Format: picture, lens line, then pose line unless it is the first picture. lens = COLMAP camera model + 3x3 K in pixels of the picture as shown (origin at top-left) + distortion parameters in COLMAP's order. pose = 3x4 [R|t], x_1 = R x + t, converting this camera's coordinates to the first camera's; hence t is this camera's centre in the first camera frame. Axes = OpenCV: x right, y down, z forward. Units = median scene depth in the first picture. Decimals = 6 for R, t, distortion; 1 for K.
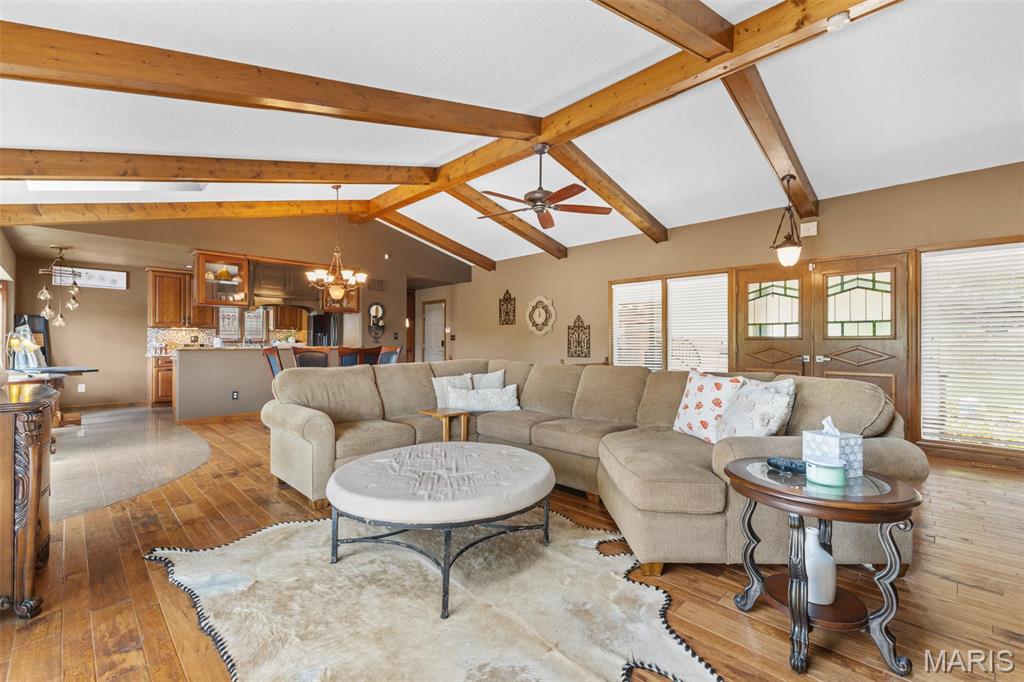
lens RADIAL K [[448.7, 0, 512.1], [0, 448.7, 343.7], [0, 0, 1]] dist [0.001853, -0.001171]
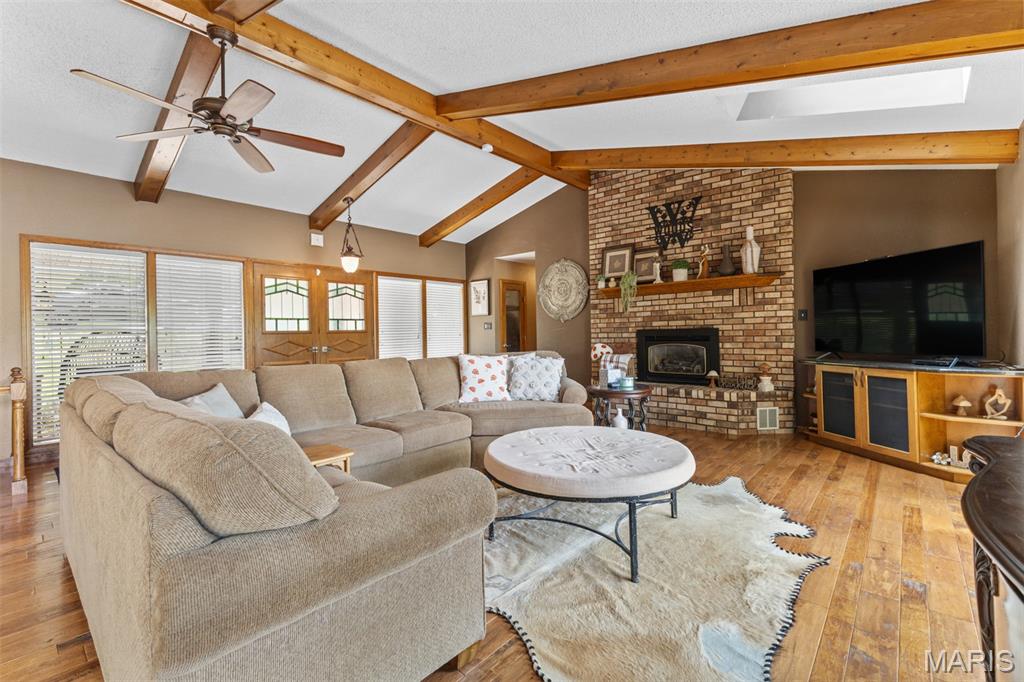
lens RADIAL K [[448.7, 0, 515.7], [0, 448.7, 333.6], [0, 0, 1]] dist [0.001853, -0.001171]
pose [[-0.065467, -0.002790, 0.997851, -0.538085], [0.018785, 0.999815, 0.004028, -0.003409], [-0.997678, 0.019008, -0.065402, 0.548271]]
